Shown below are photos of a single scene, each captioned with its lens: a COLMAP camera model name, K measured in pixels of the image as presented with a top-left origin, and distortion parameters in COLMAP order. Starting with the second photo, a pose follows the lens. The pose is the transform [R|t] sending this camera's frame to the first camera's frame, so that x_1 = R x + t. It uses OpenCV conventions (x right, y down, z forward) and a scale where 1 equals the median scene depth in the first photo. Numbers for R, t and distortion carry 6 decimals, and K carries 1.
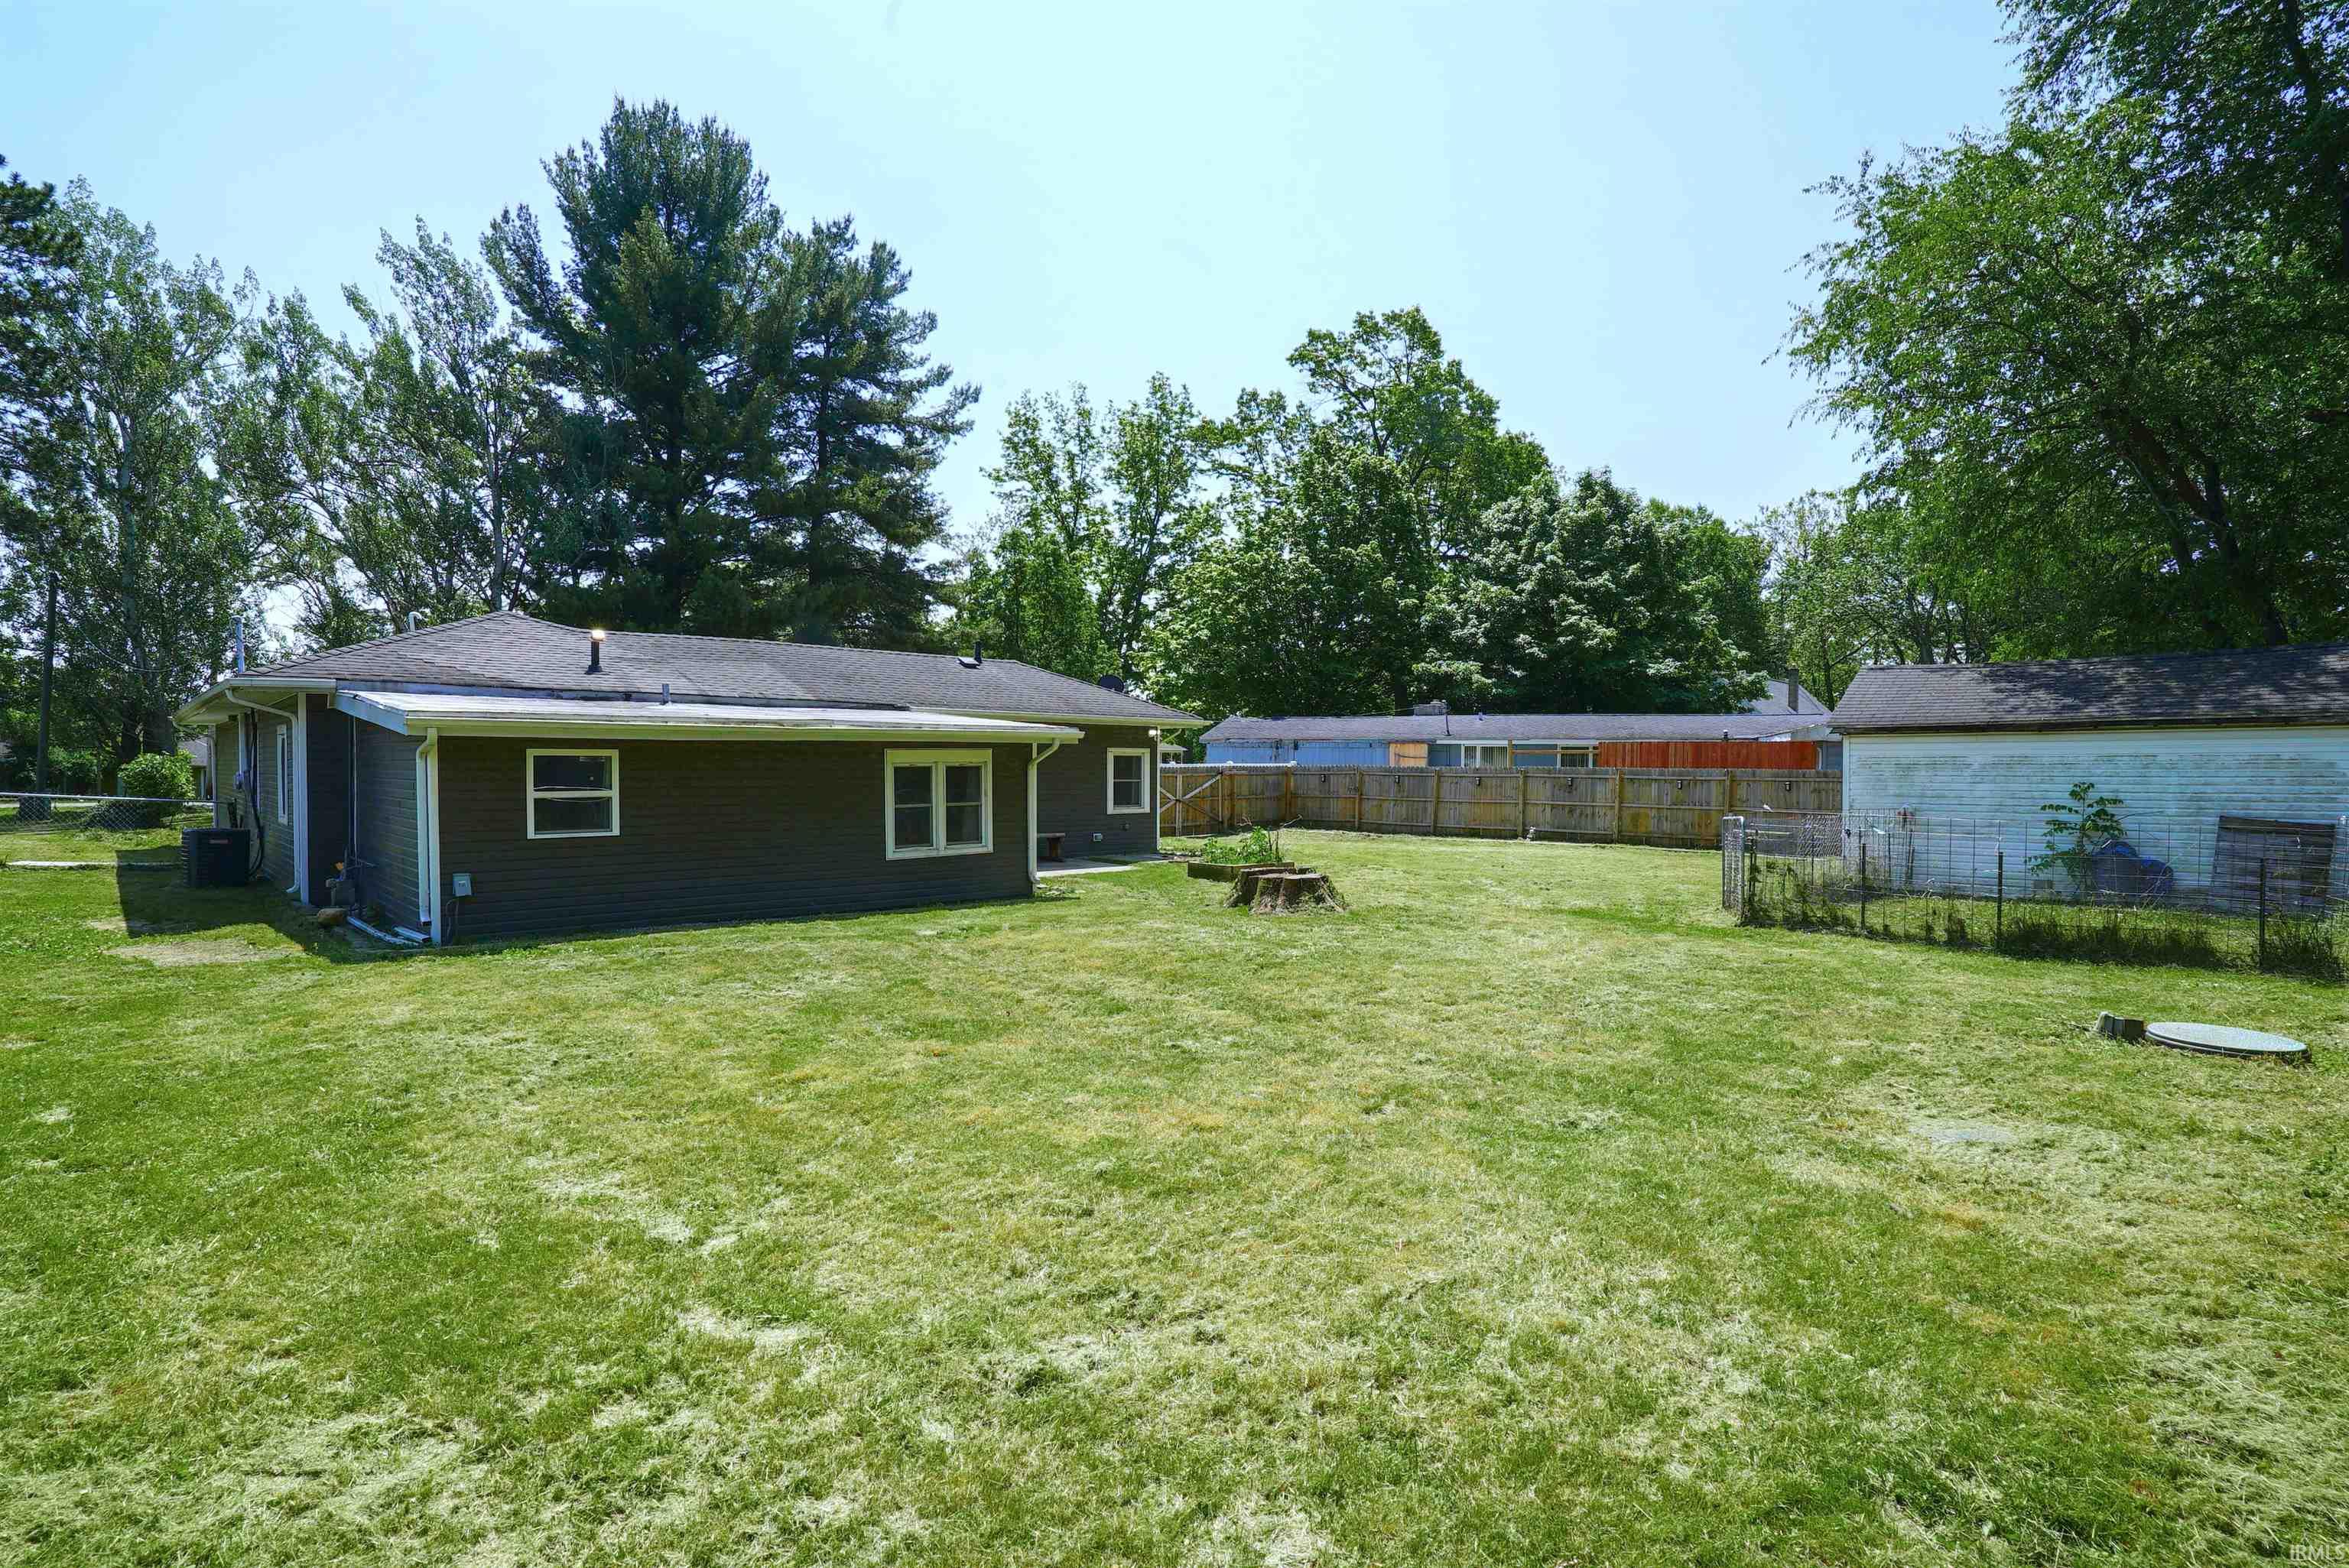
lens RADIAL K [[1151.4, 0, 1170.5], [0, 1151.4, 793.4], [0, 0, 1]] dist [-0.087803, 0.042152]
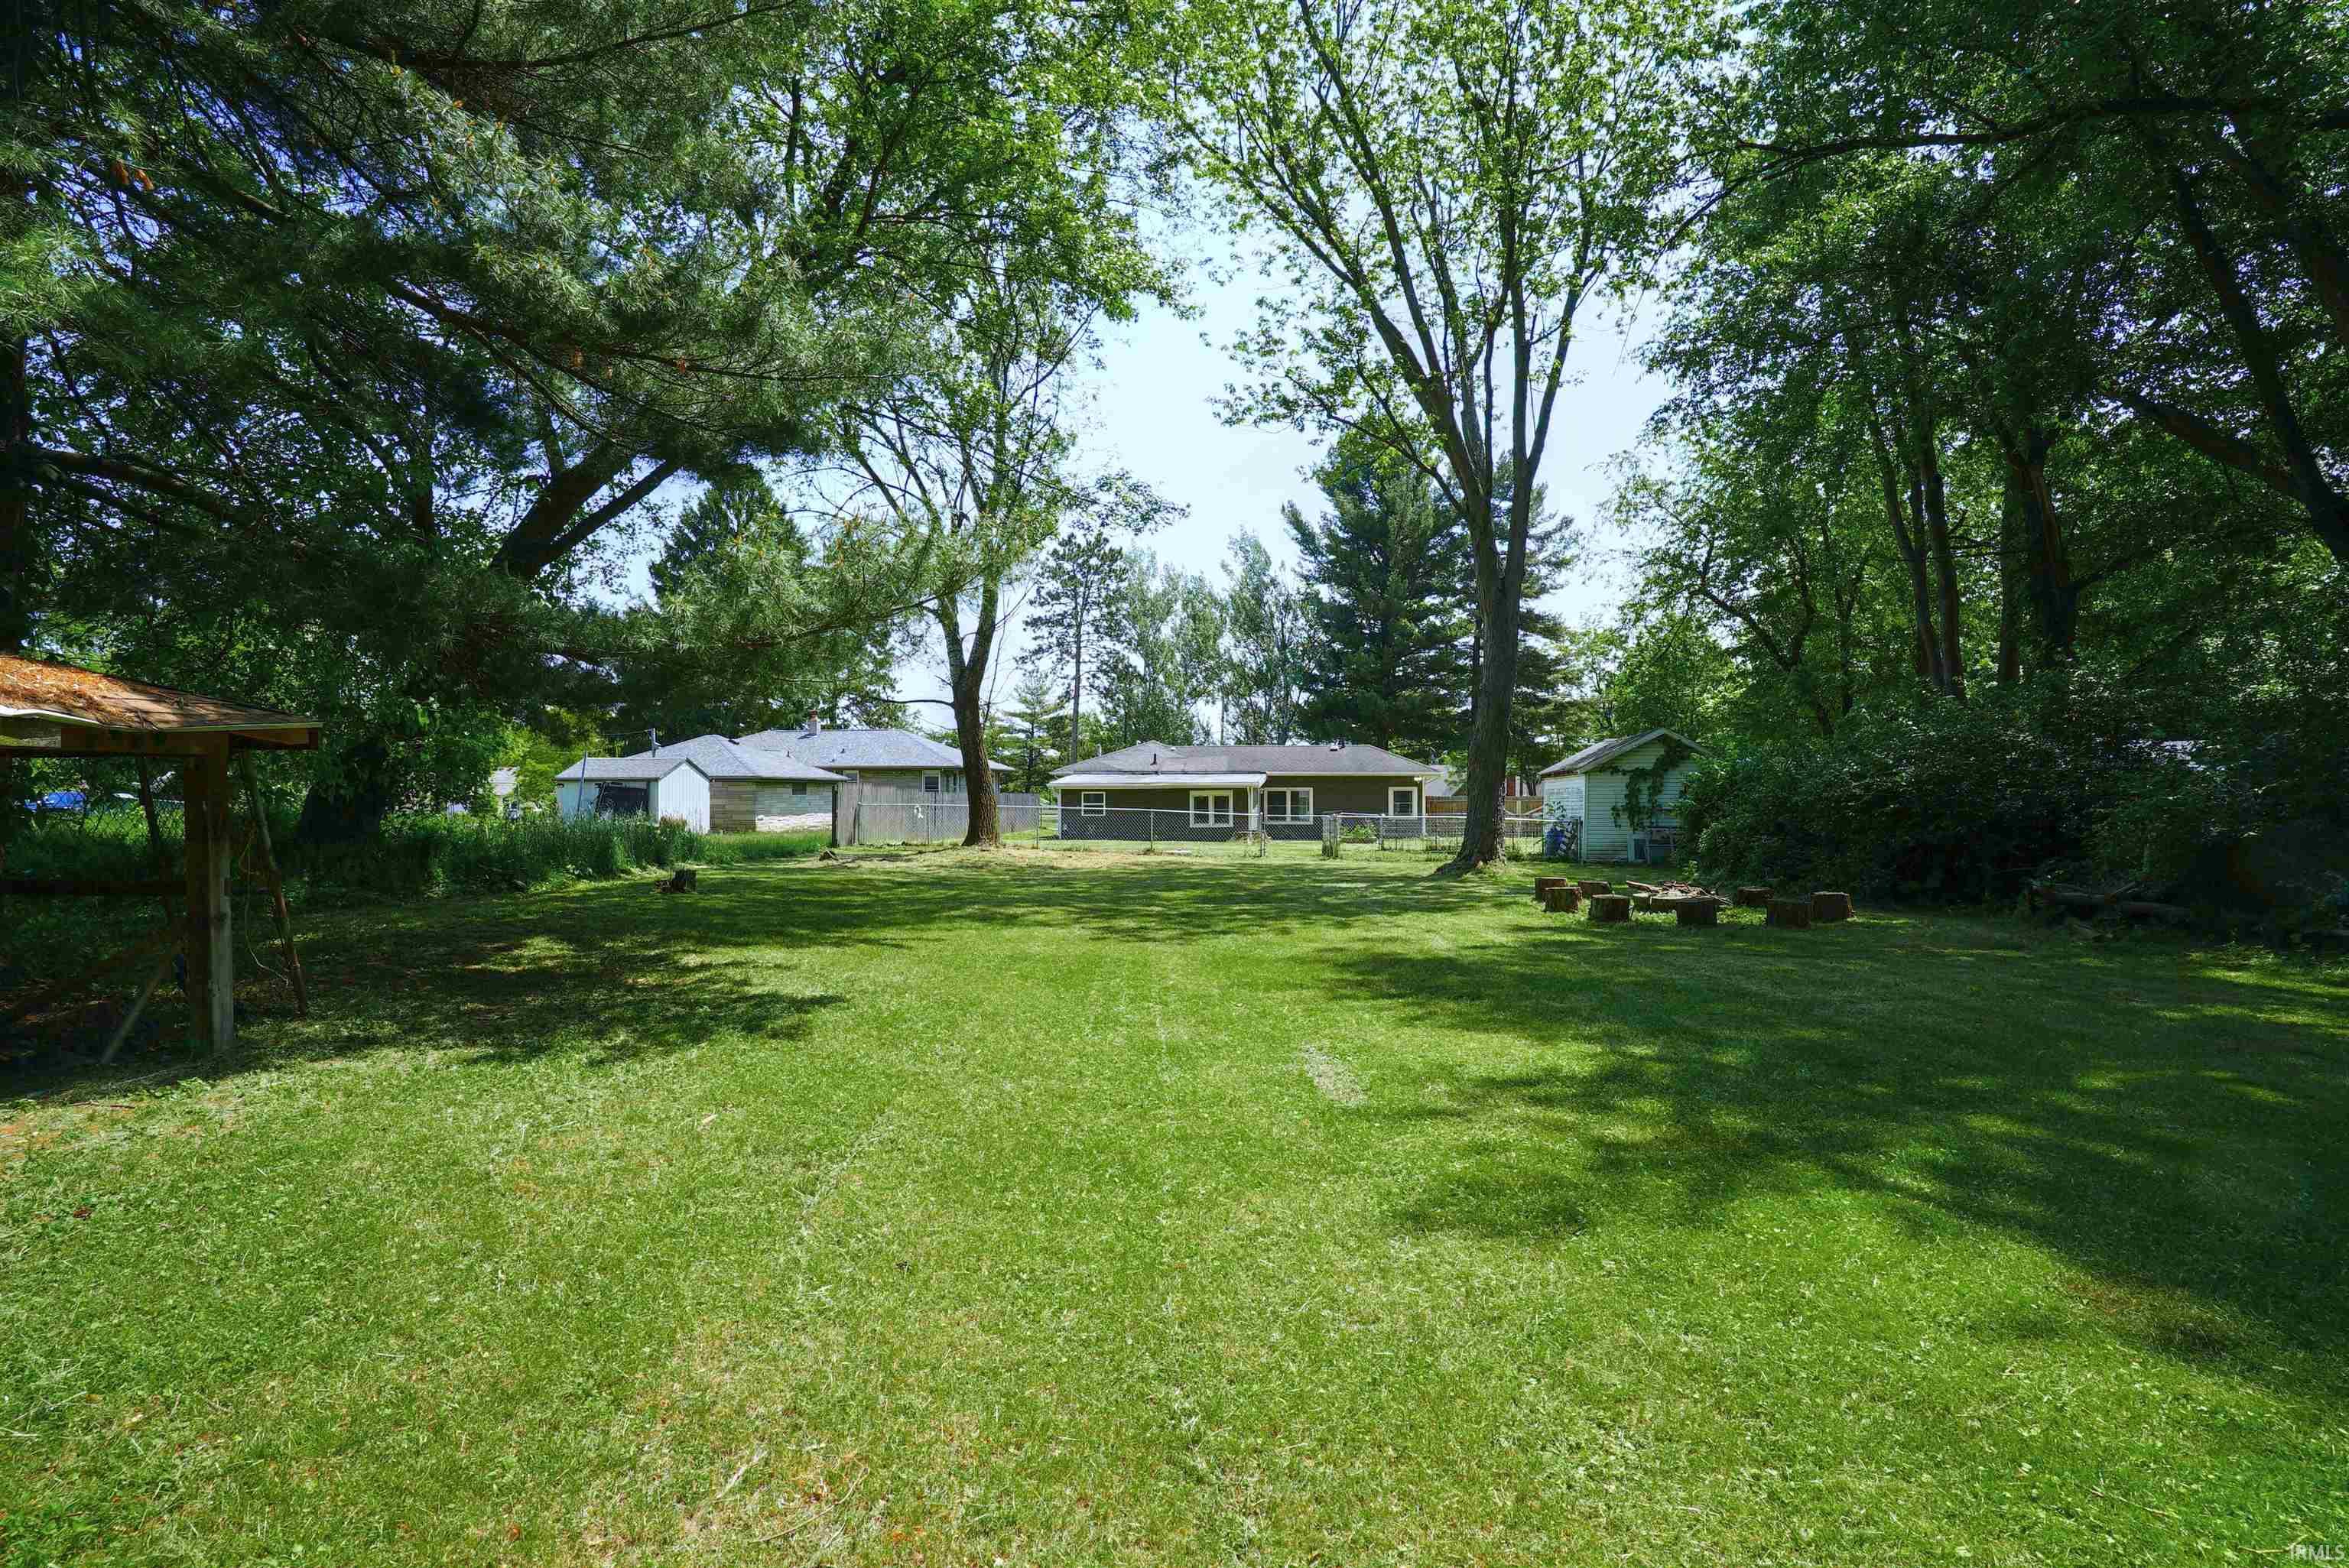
lens RADIAL K [[1151.4, 0, 1170.5], [0, 1151.4, 793.4], [0, 0, 1]] dist [-0.087803, 0.042152]
pose [[0.617386, -0.005337, -0.786643, 1.306225], [-0.016007, 0.999685, -0.019345, 0.017381], [0.786498, 0.024535, 0.617105, -0.561828]]
